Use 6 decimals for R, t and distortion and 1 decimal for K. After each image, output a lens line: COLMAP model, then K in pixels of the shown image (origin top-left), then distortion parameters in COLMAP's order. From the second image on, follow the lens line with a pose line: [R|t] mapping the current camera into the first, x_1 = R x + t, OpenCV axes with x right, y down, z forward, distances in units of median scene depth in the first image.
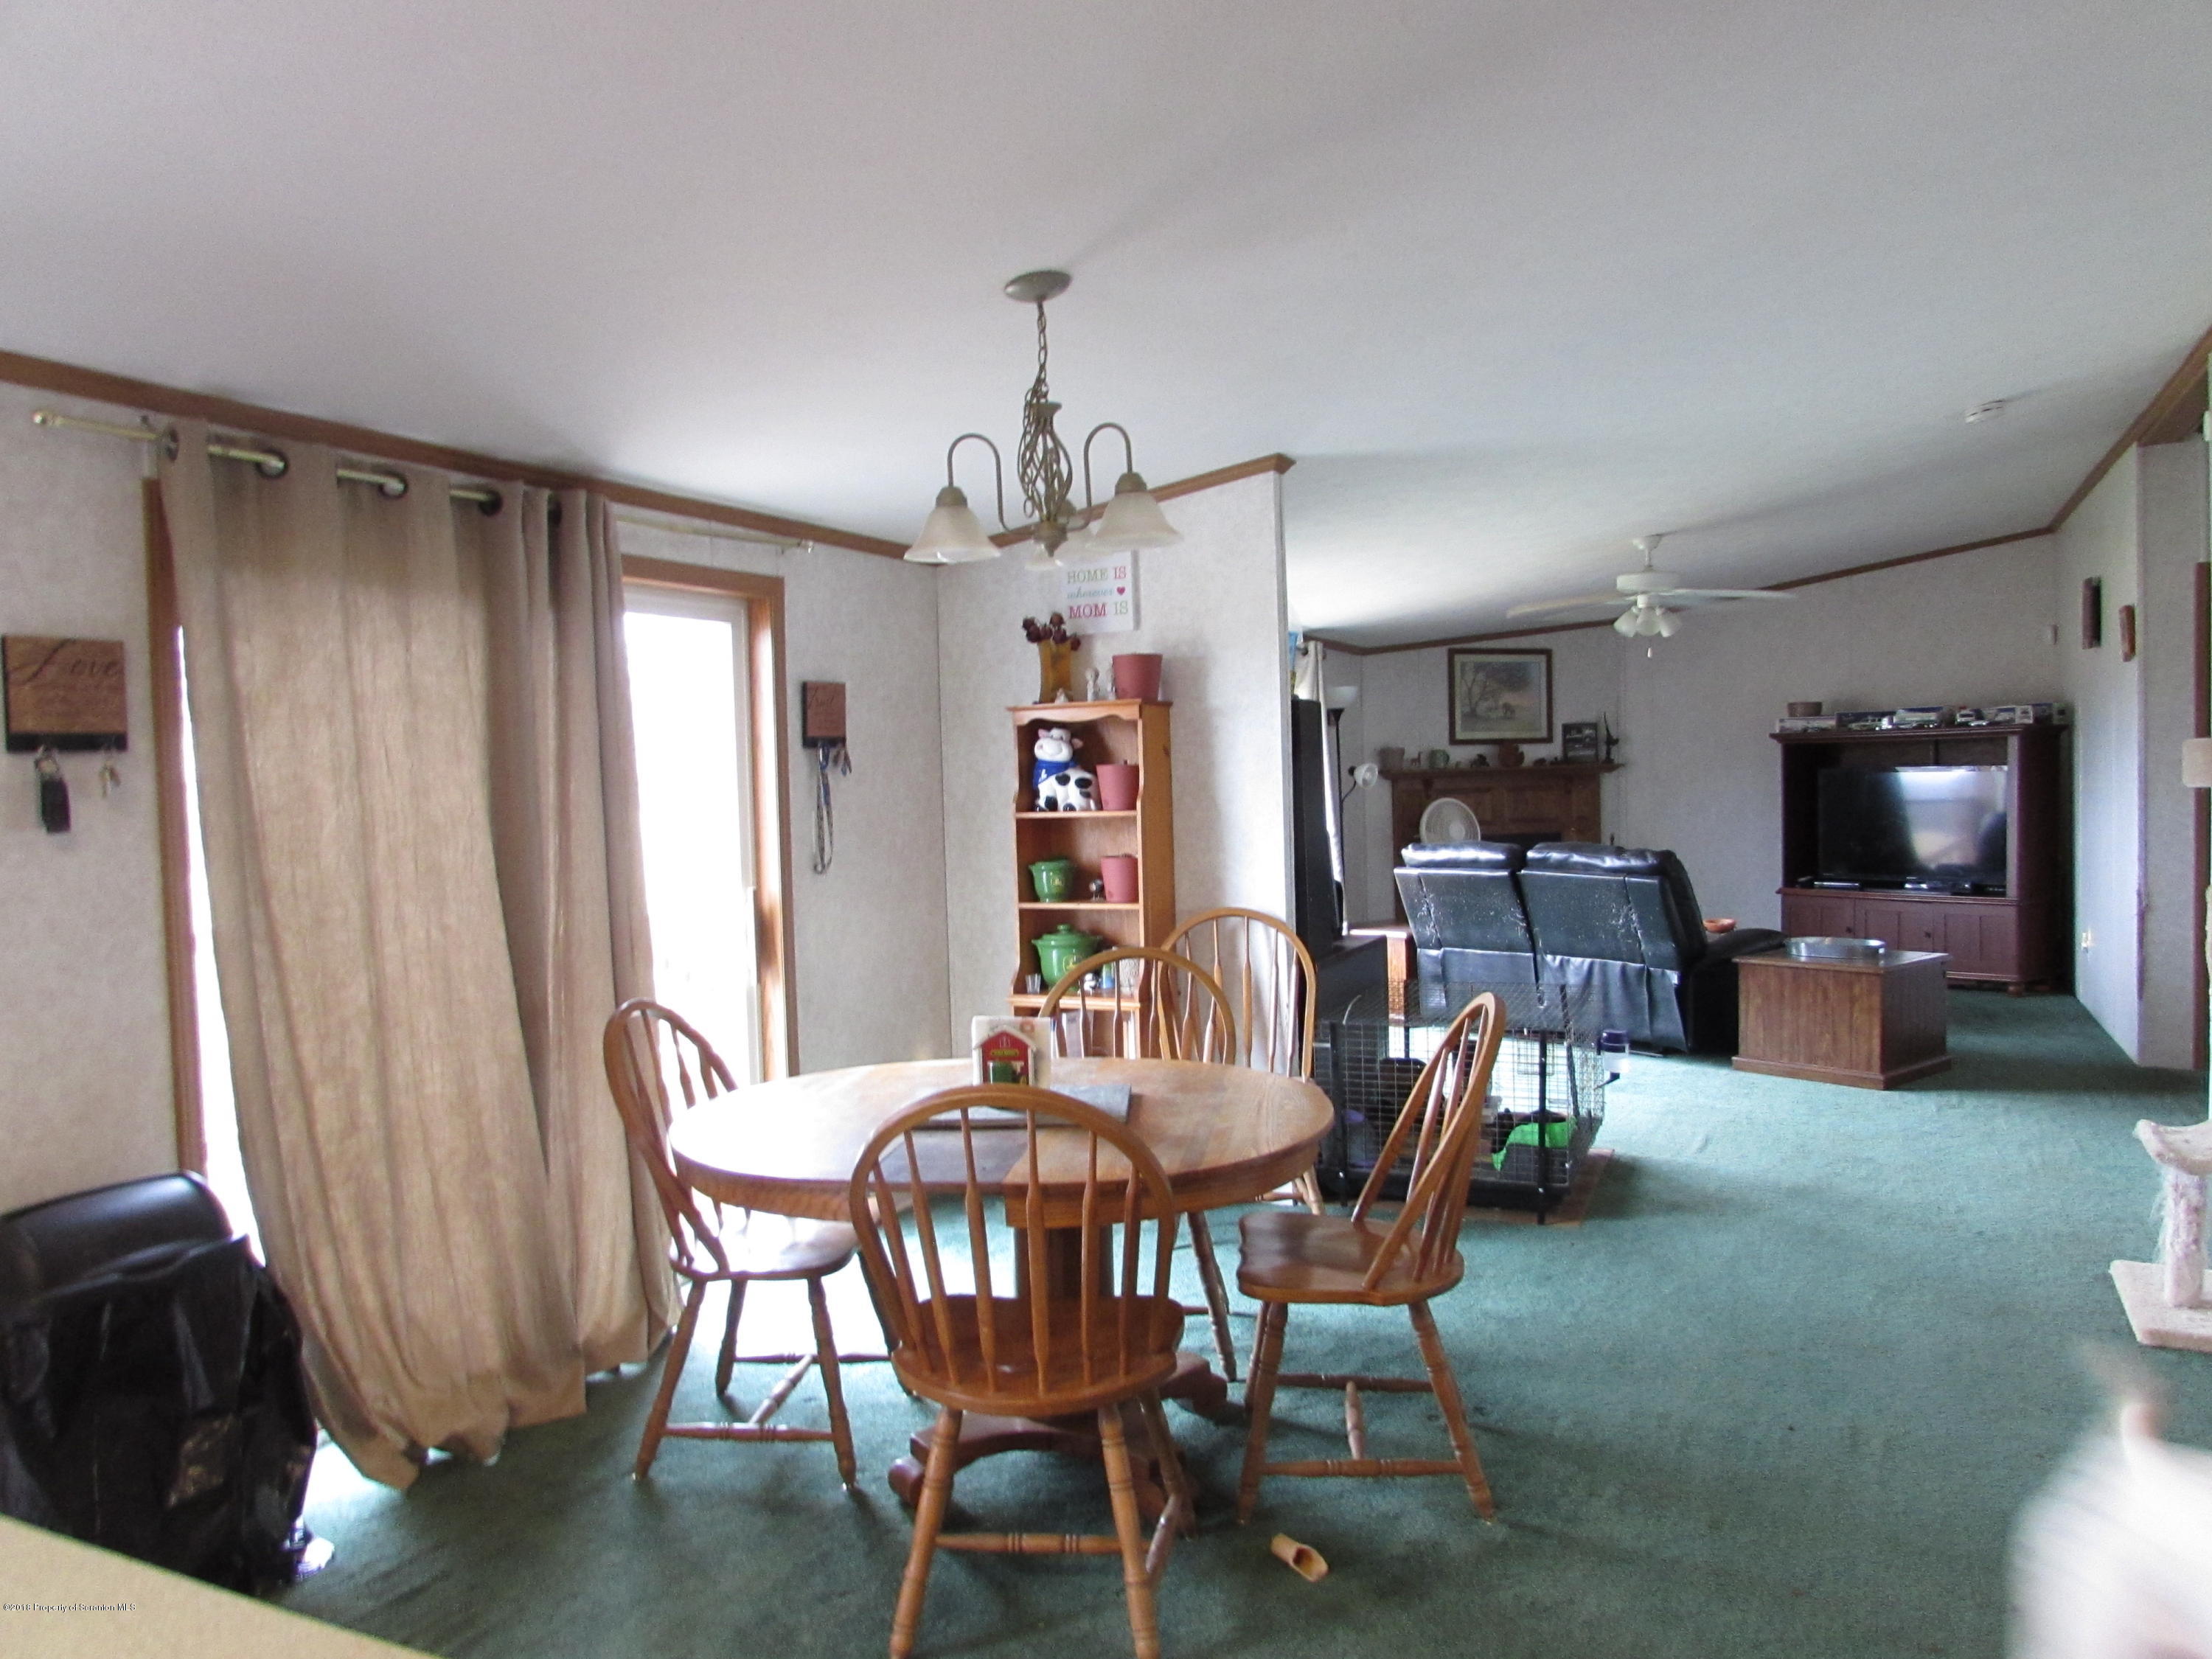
lens RADIAL K [[1552.8, 0, 1106.4], [0, 1552.8, 842.0], [0, 0, 1]] dist [-0.042922, 0.024157]
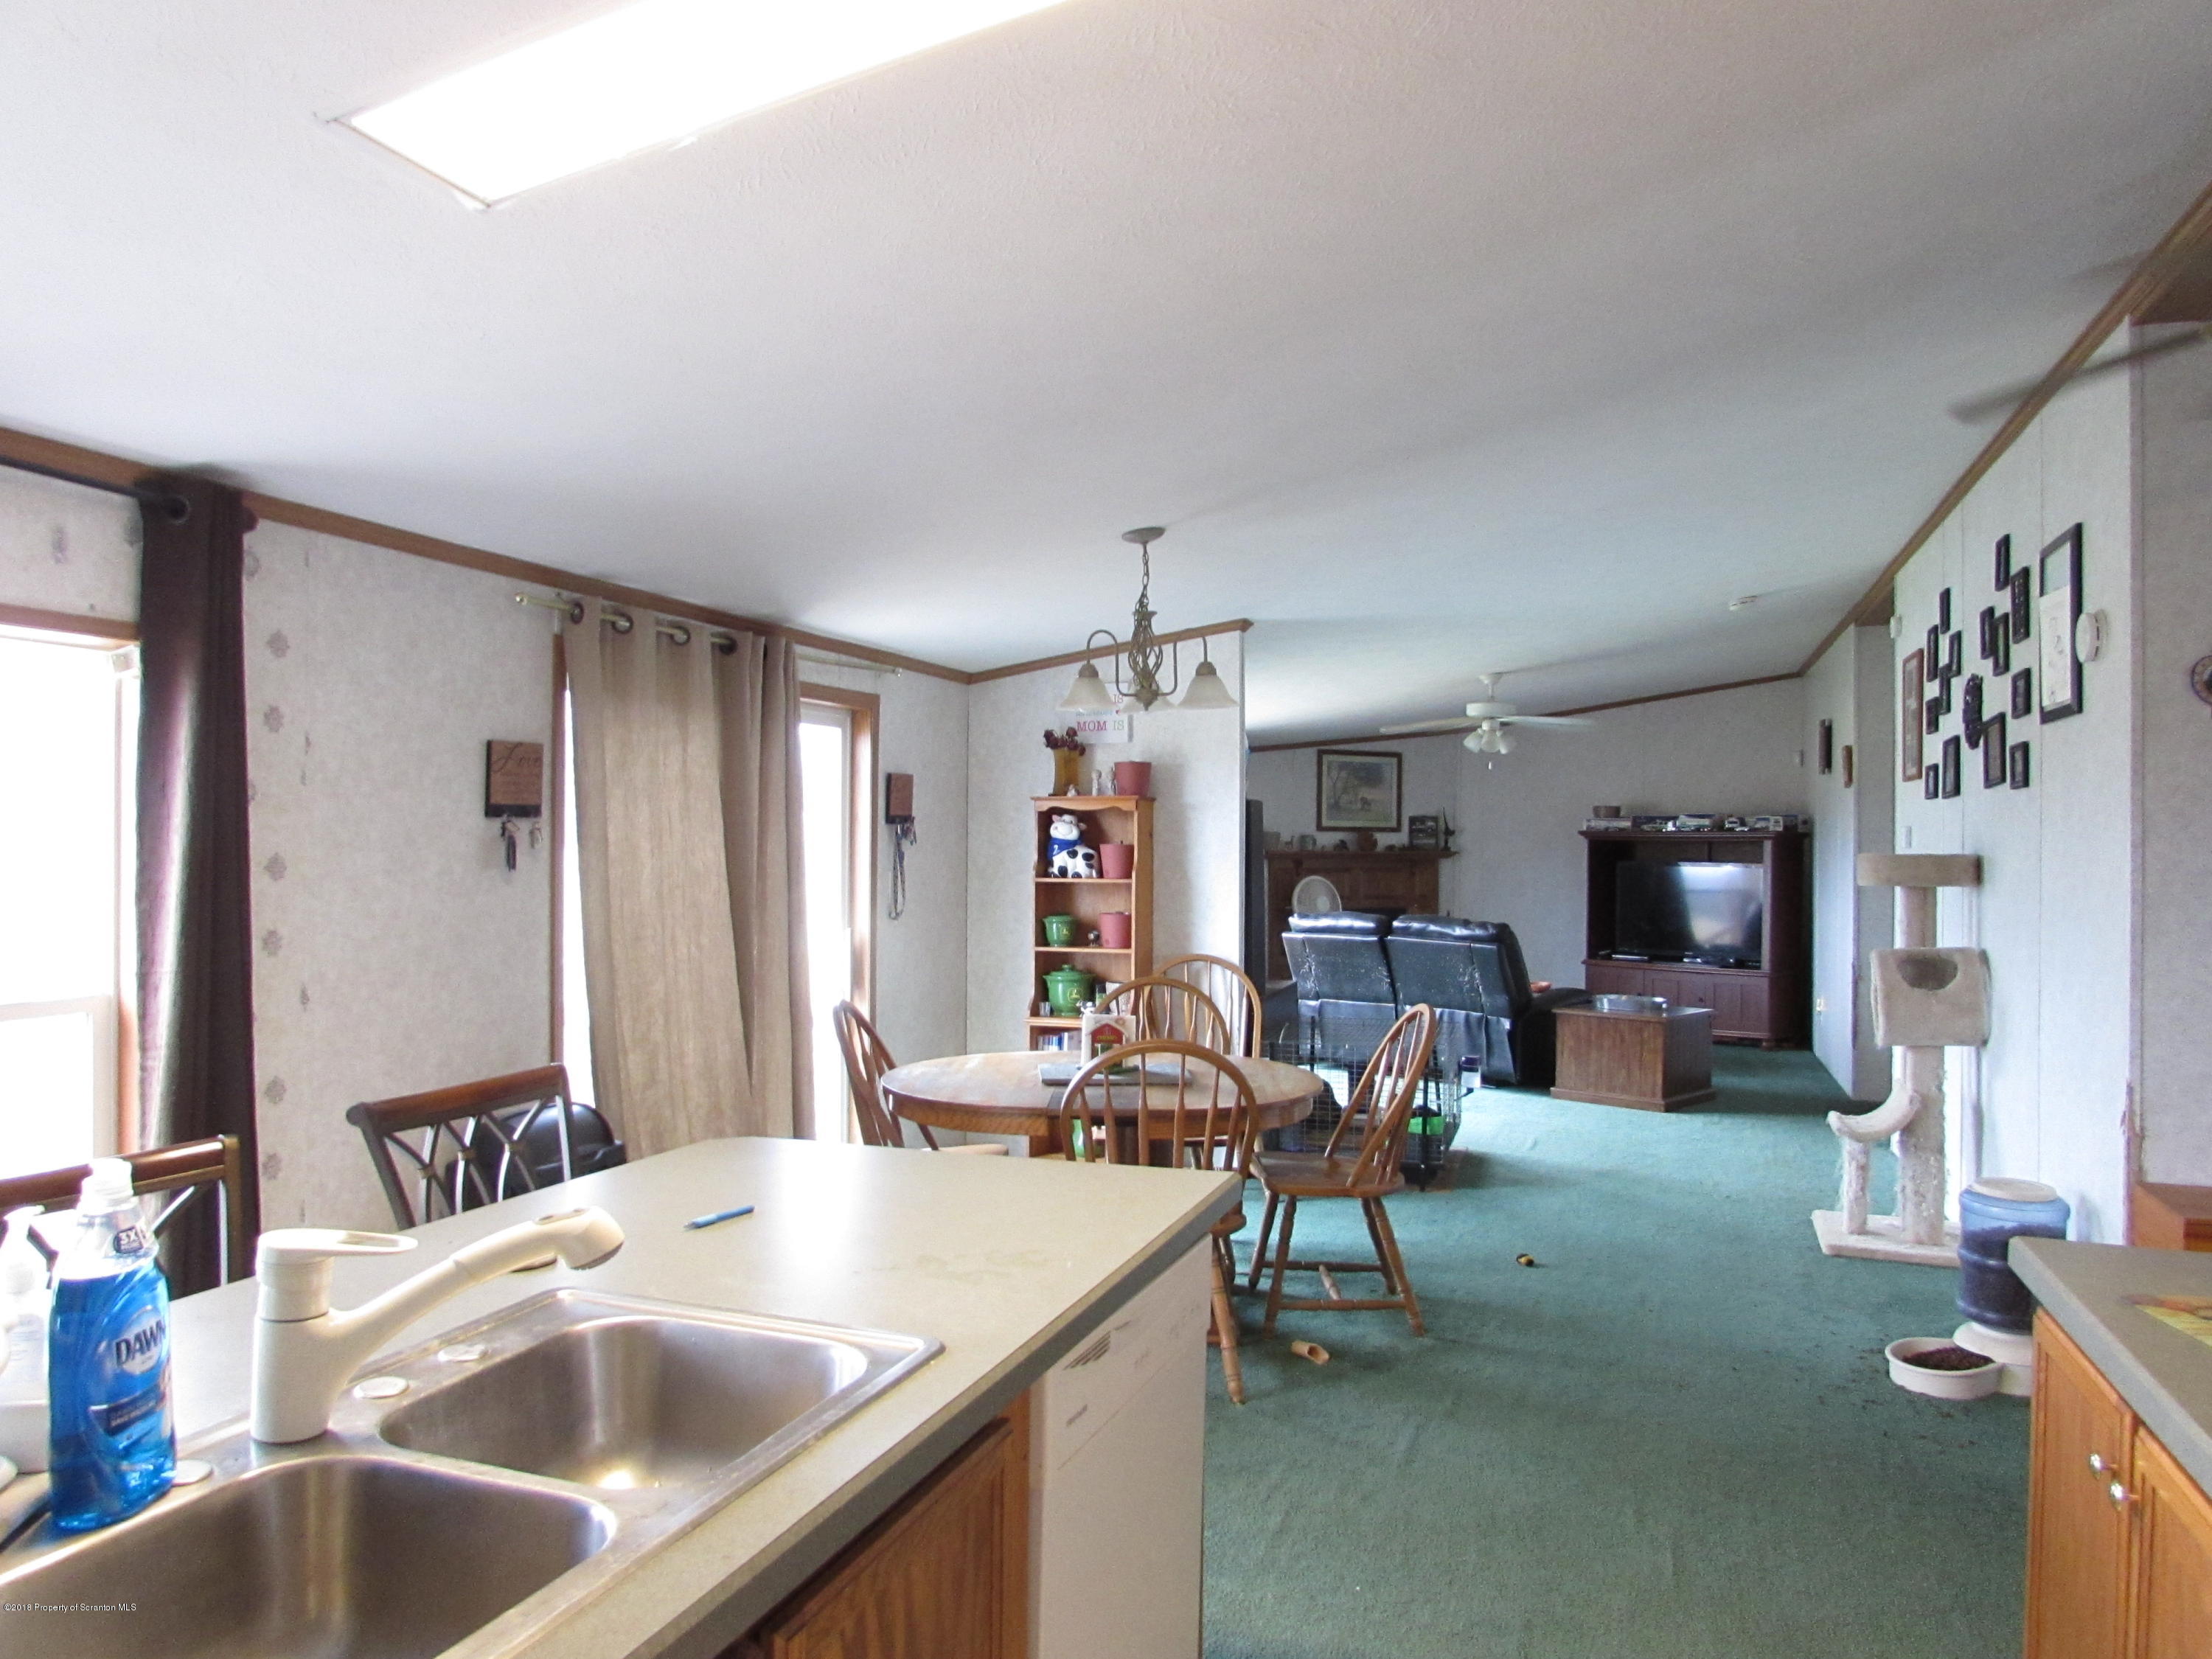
lens RADIAL K [[1552.8, 0, 1106.4], [0, 1552.8, 842.0], [0, 0, 1]] dist [-0.042922, 0.024157]
pose [[0.992501, 0.034457, 0.117275, -0.152839], [-0.029219, 0.998509, -0.046100, 0.009674], [-0.118689, 0.042328, 0.992029, -0.306882]]
